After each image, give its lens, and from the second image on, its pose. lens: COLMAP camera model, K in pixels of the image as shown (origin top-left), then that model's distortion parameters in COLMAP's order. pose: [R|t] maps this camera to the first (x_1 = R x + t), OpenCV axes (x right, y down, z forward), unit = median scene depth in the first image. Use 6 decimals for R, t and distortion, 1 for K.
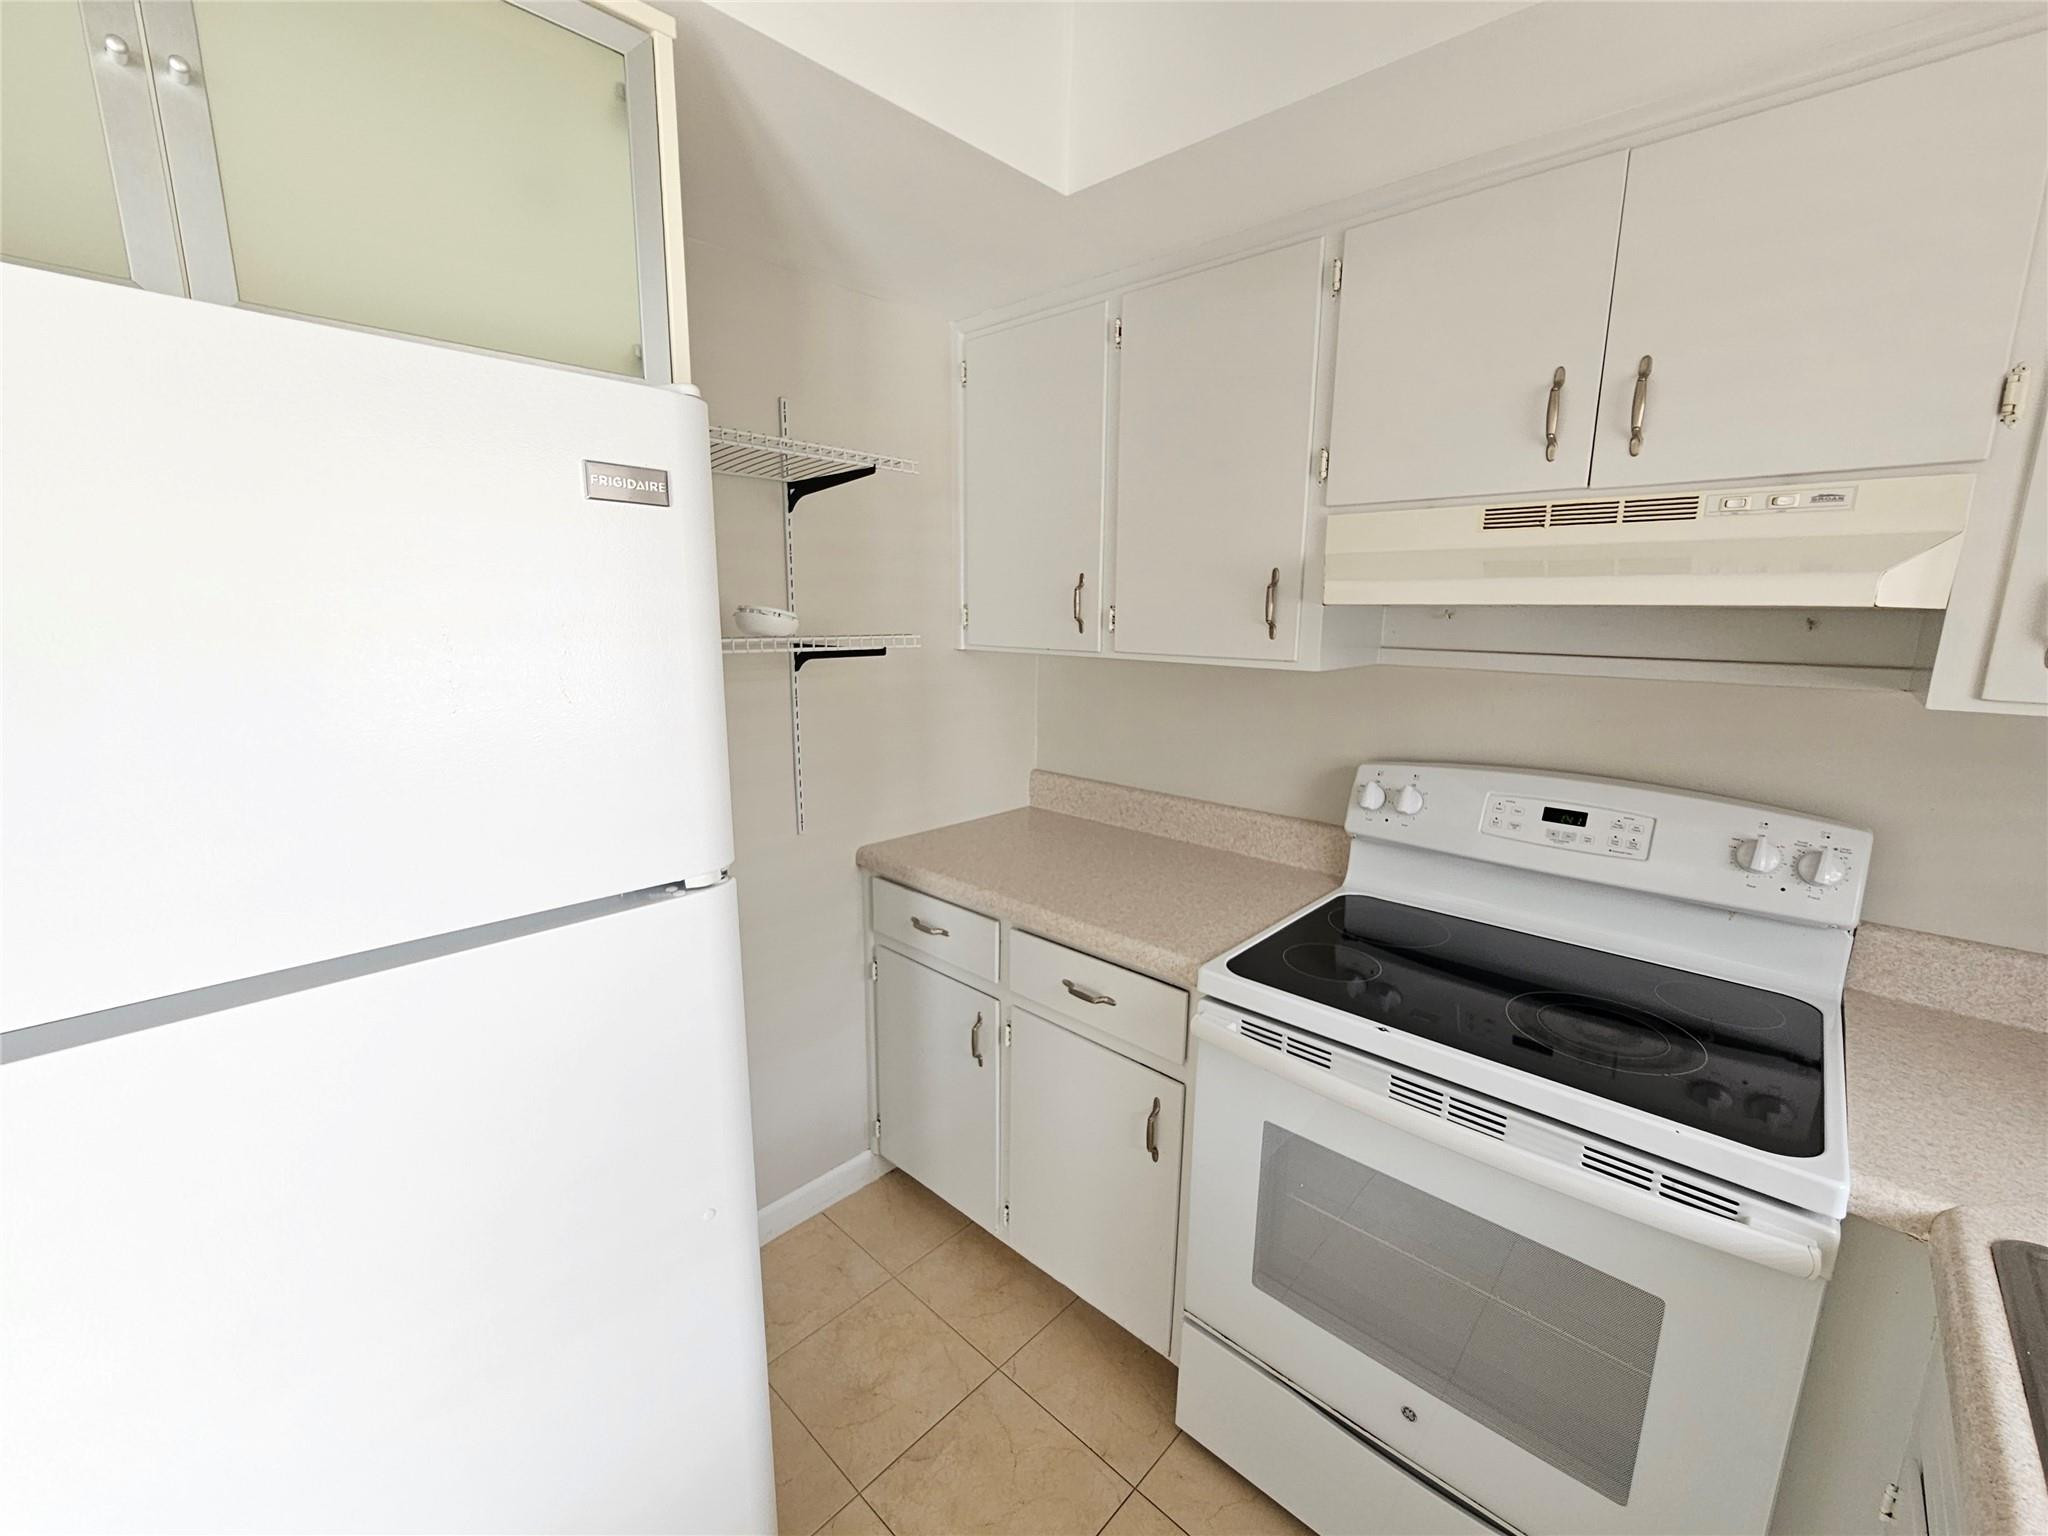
lens RADIAL K [[832.2, 0, 1030.9], [0, 832.2, 775.6], [0, 0, 1]] dist [-0.009312, 0.000084]
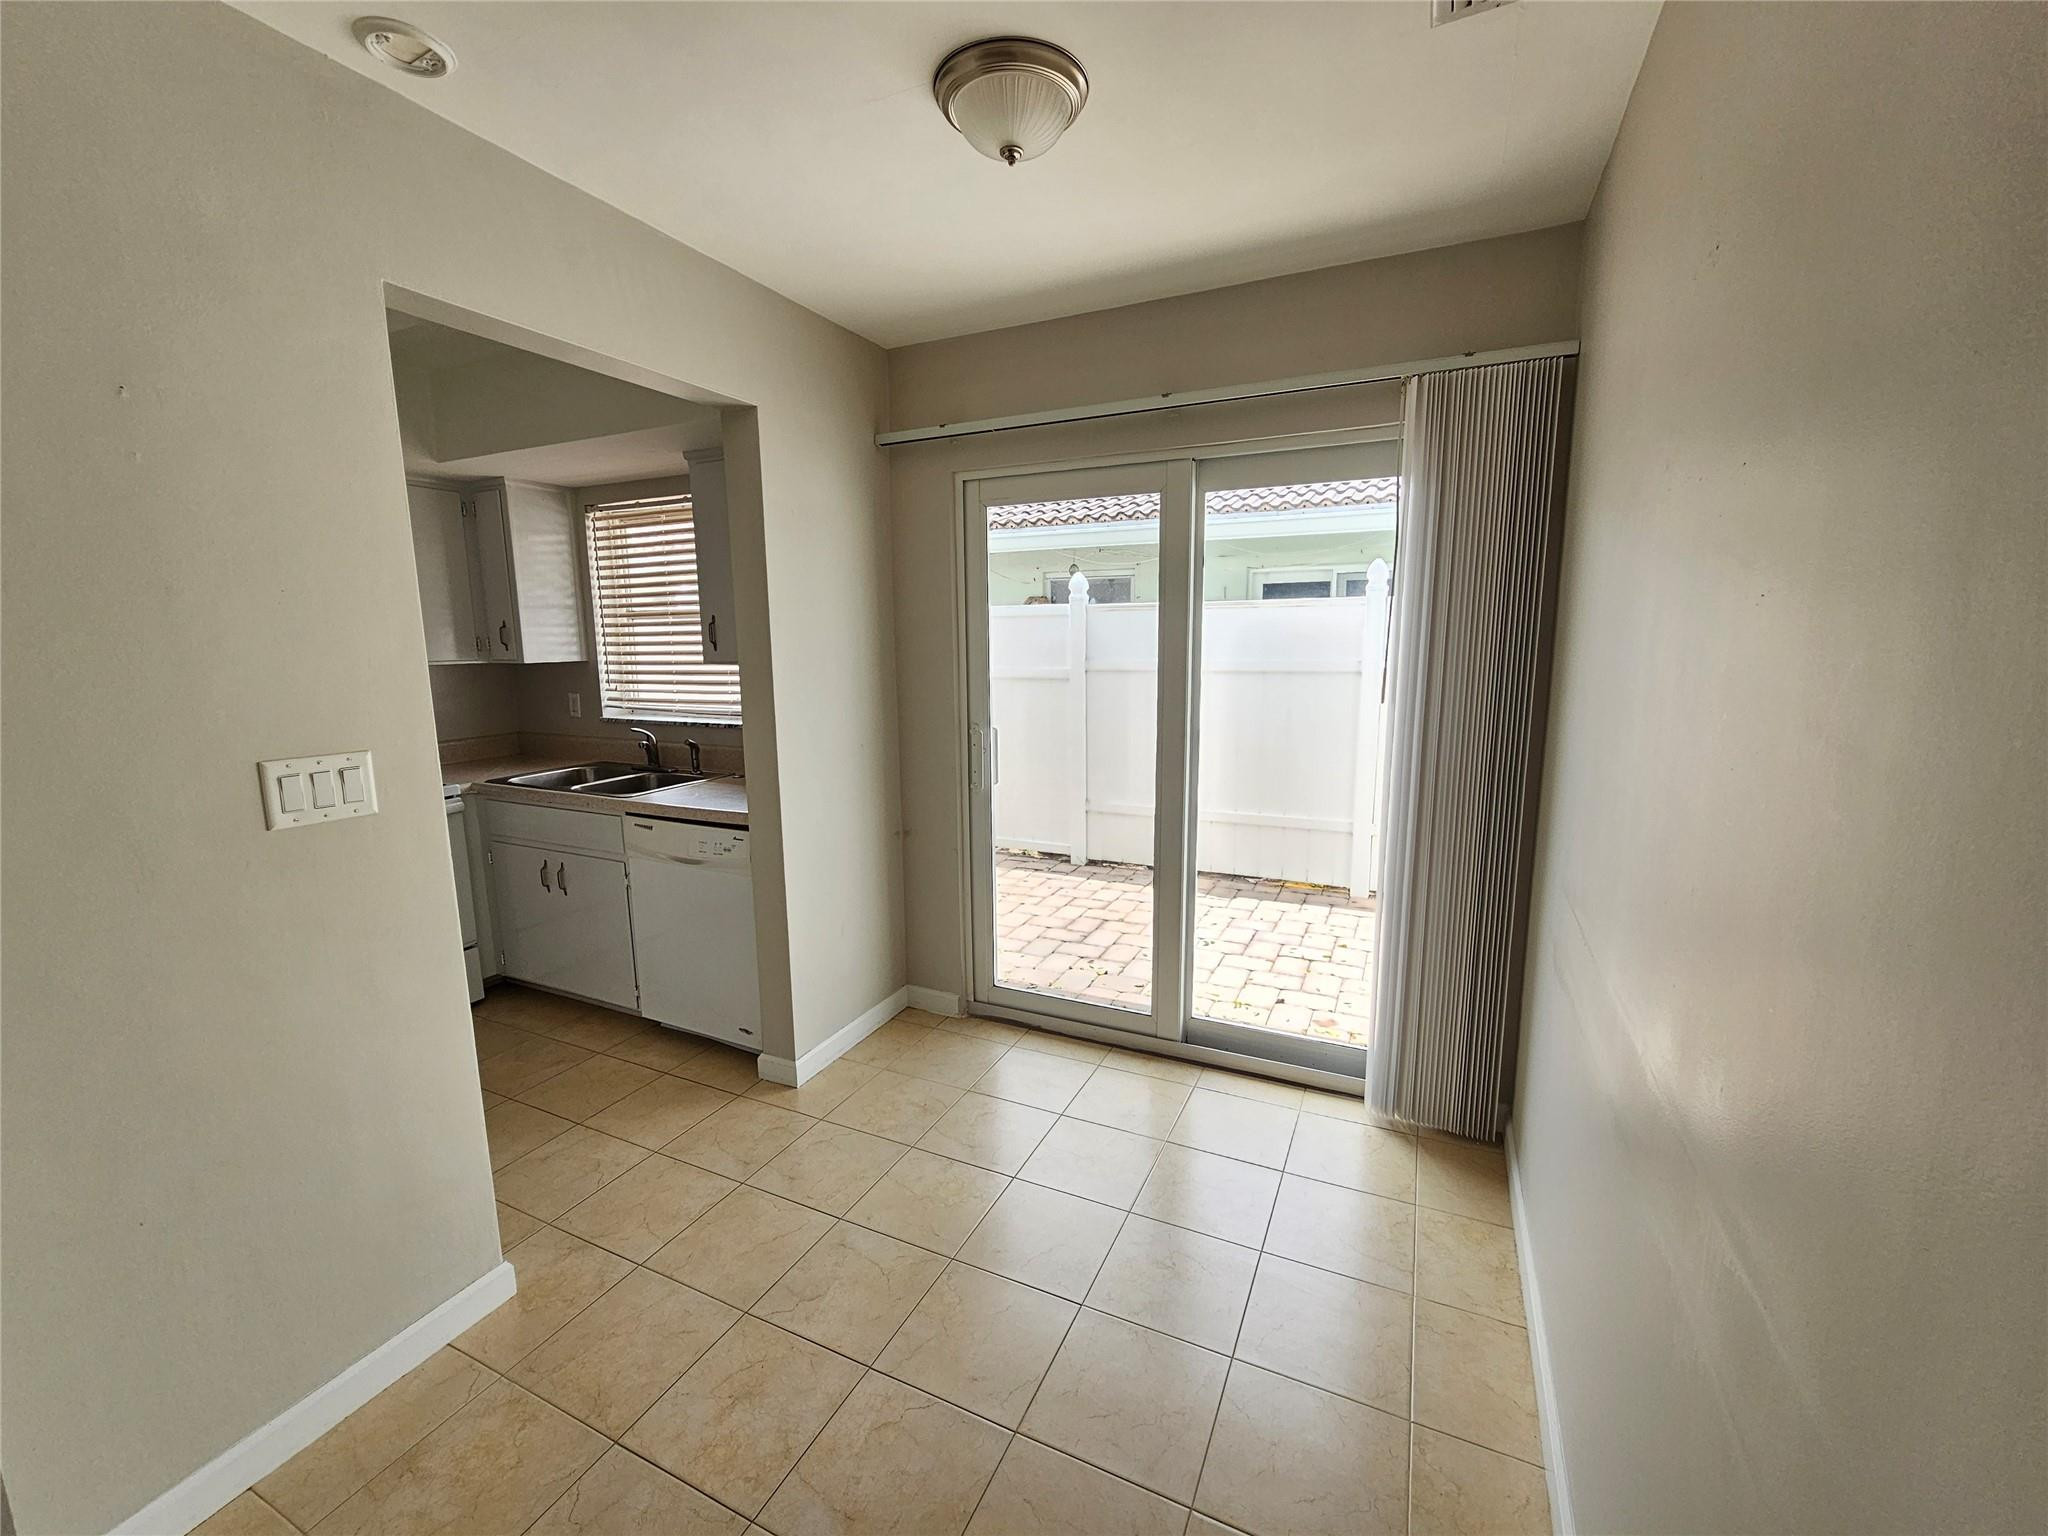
lens RADIAL K [[832.2, 0, 1030.9], [0, 832.2, 775.6], [0, 0, 1]] dist [-0.009312, 0.000084]
pose [[-0.308781, -0.166201, 0.936500, -2.249657], [0.195540, 0.952489, 0.233512, 0.049354], [-0.930816, 0.255227, -0.261611, -0.321063]]
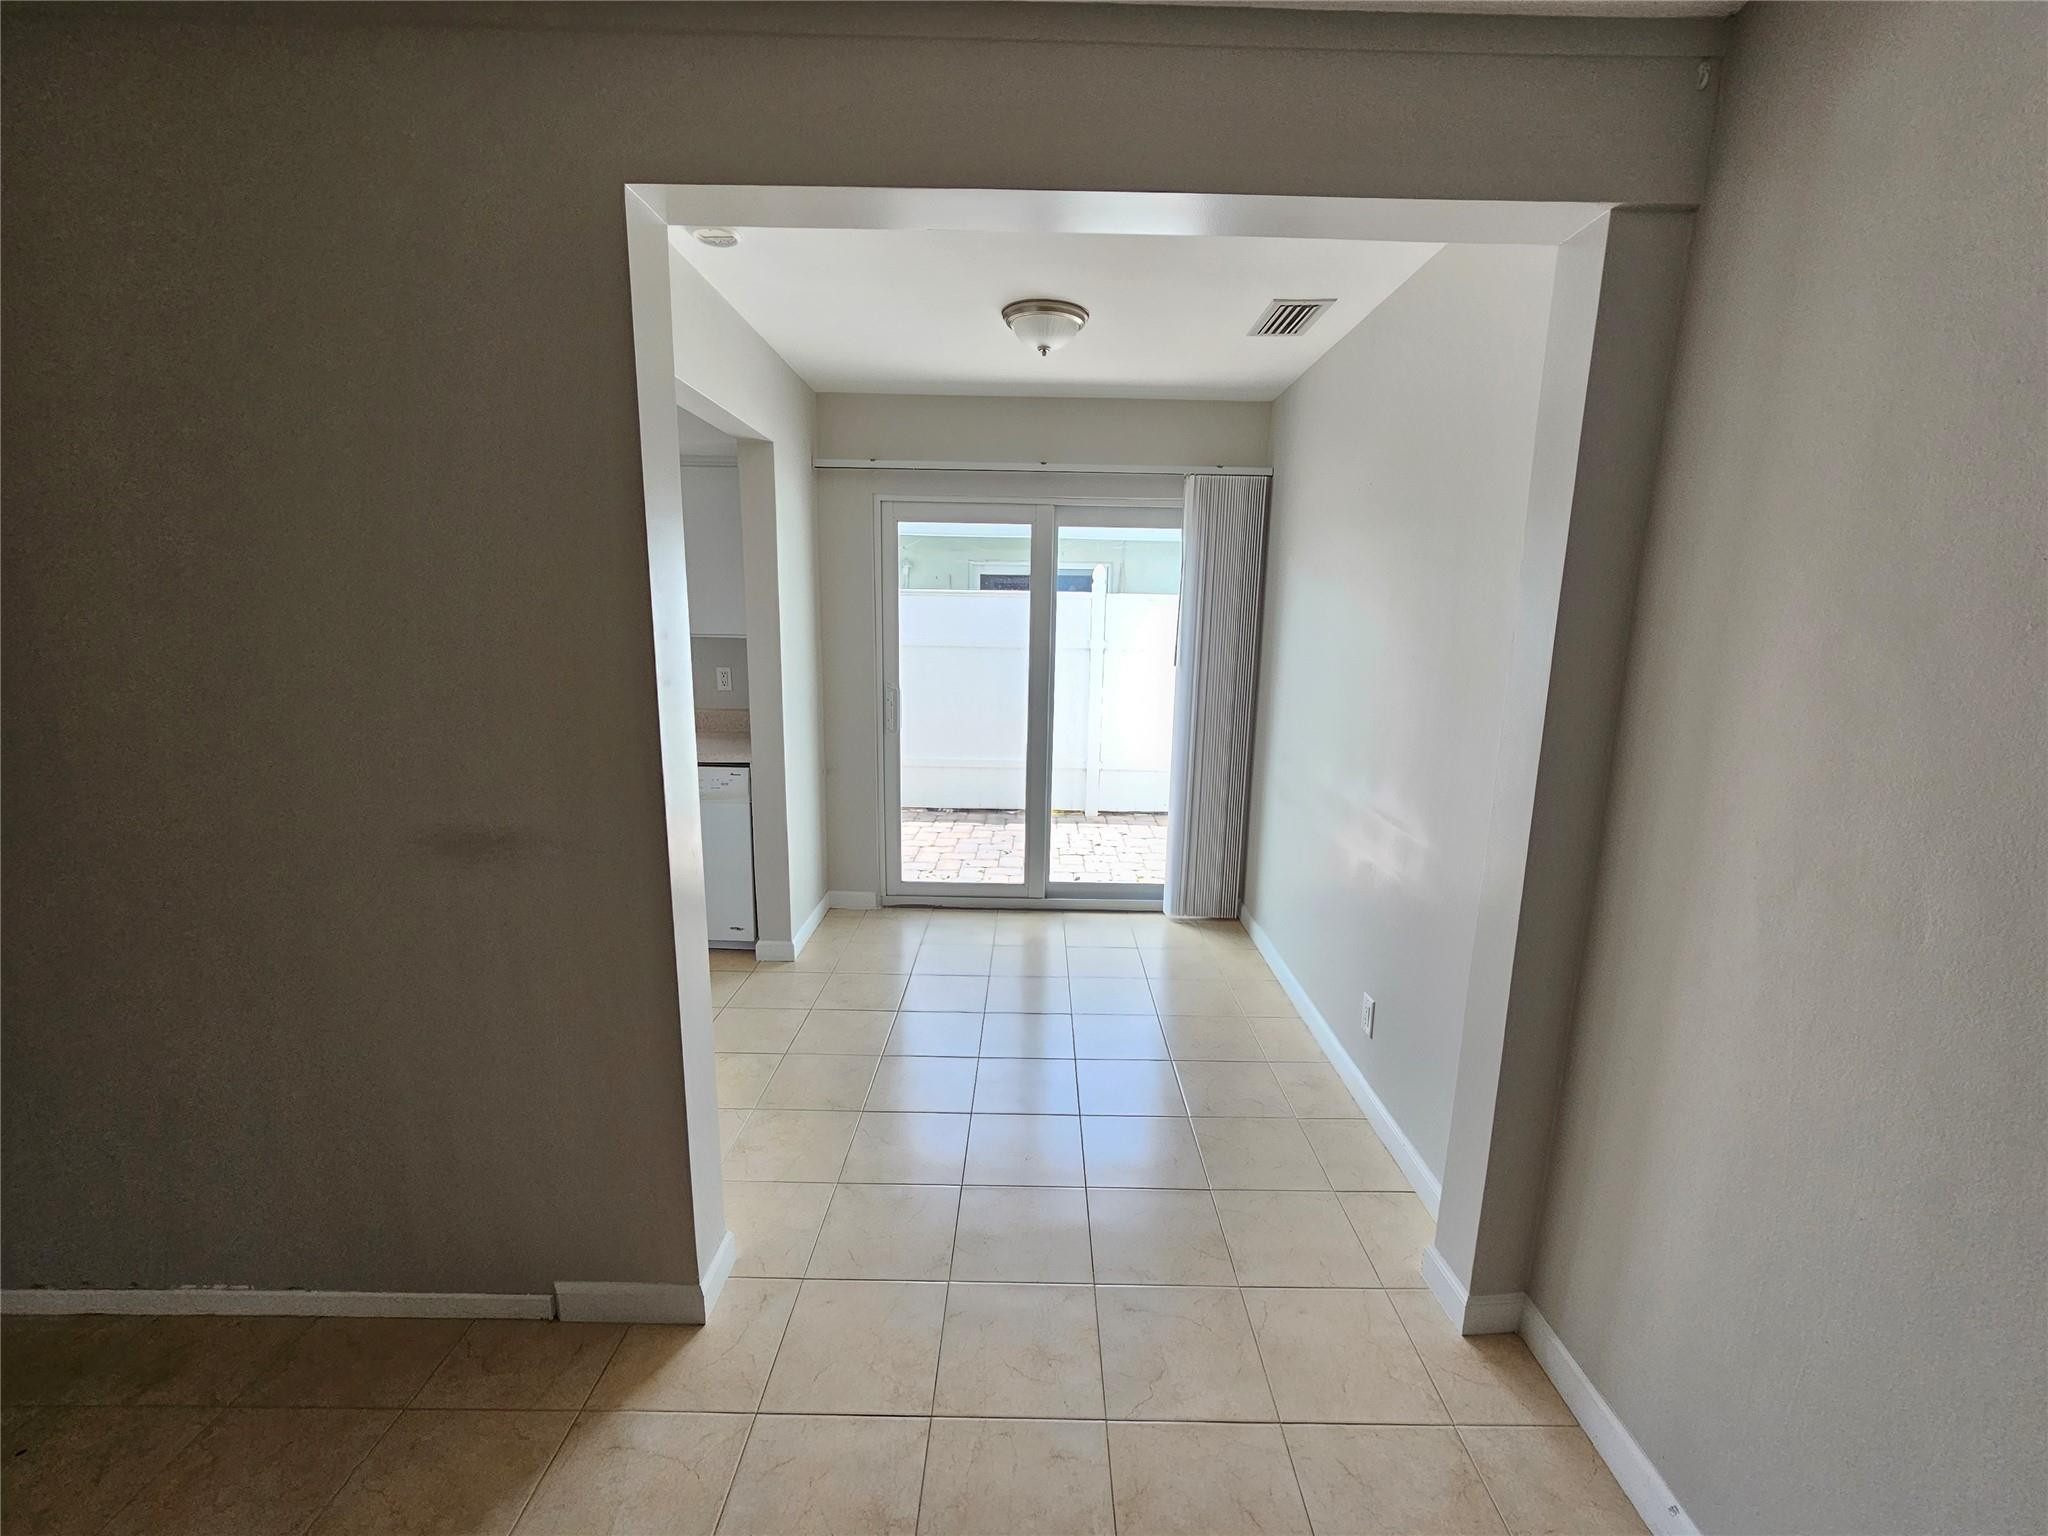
lens RADIAL K [[847.4, 0, 1037.8], [0, 847.4, 771.4], [0, 0, 1]] dist [0.001309, 0.000398]
pose [[-0.686475, -0.155401, 0.710354, -2.680941], [0.117486, 0.940358, 0.319255, -0.214858], [-0.717600, 0.302617, -0.627275, 0.882365]]
